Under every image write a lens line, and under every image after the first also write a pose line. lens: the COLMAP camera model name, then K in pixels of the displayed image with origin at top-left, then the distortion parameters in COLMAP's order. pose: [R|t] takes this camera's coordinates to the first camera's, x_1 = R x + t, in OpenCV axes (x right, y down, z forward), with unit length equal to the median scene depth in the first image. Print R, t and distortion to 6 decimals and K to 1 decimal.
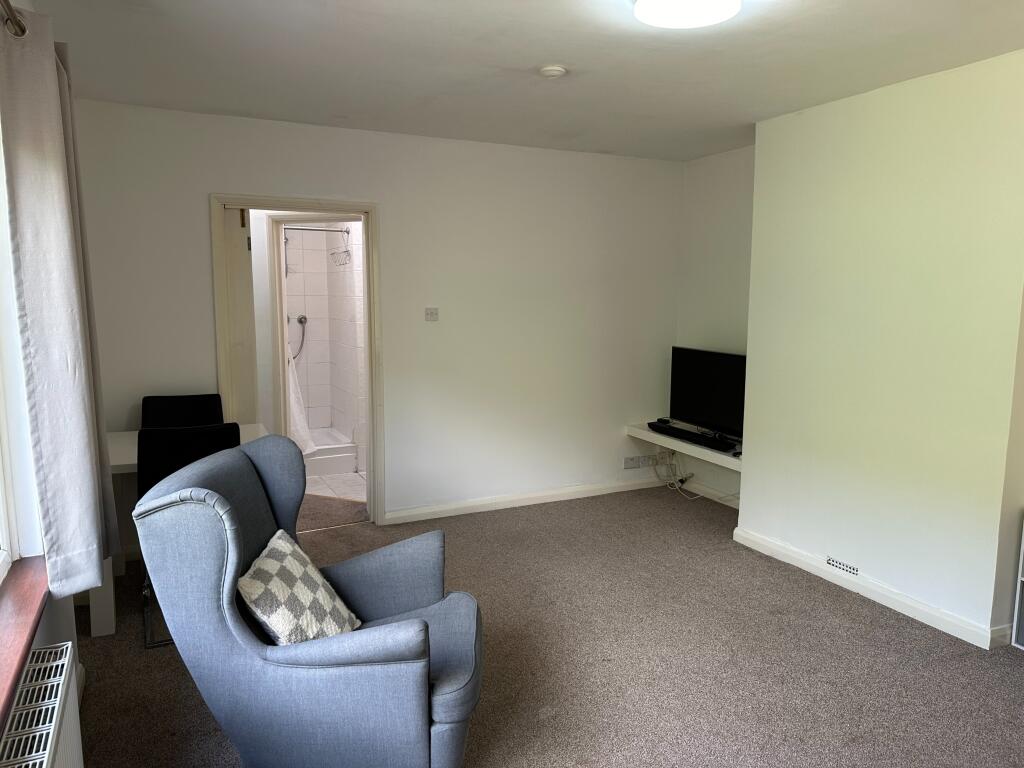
lens RADIAL K [[719.4, 0, 503.6], [0, 719.4, 383.0], [0, 0, 1]] dist [0.107969, -0.151368]
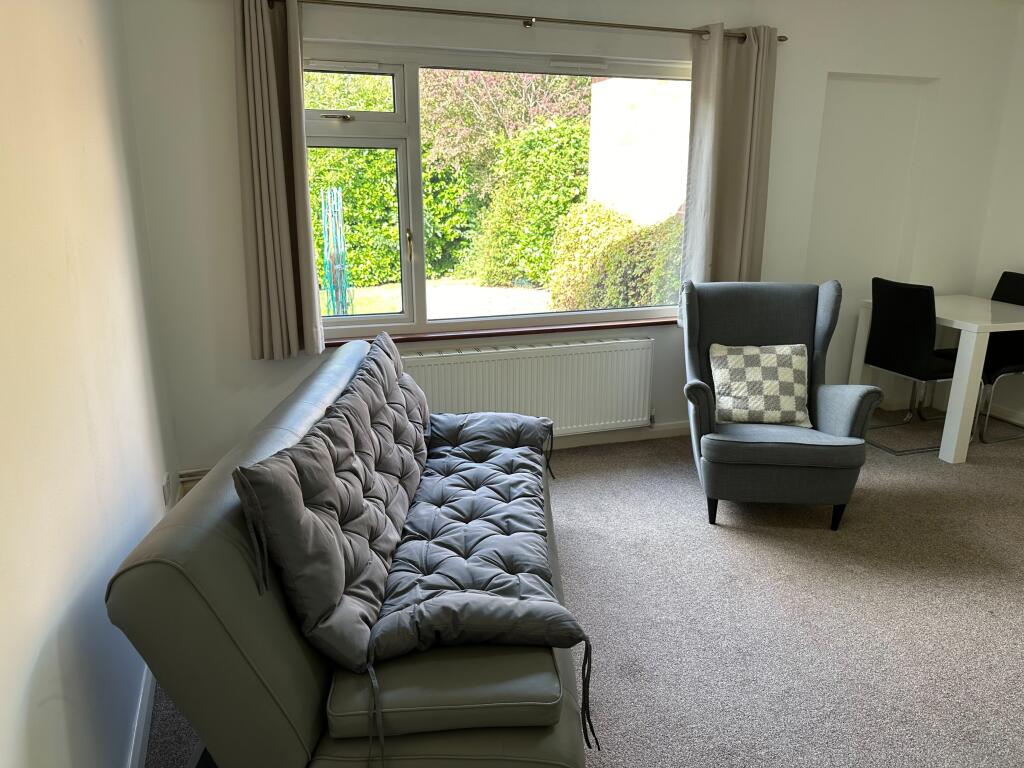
lens RADIAL K [[719.4, 0, 503.6], [0, 719.4, 383.0], [0, 0, 1]] dist [0.107969, -0.151368]
pose [[-0.115362, 0.258541, -0.959087, 0.684609], [-0.133849, 0.952682, 0.272914, -0.021467], [0.984264, 0.159857, -0.075298, 0.327709]]
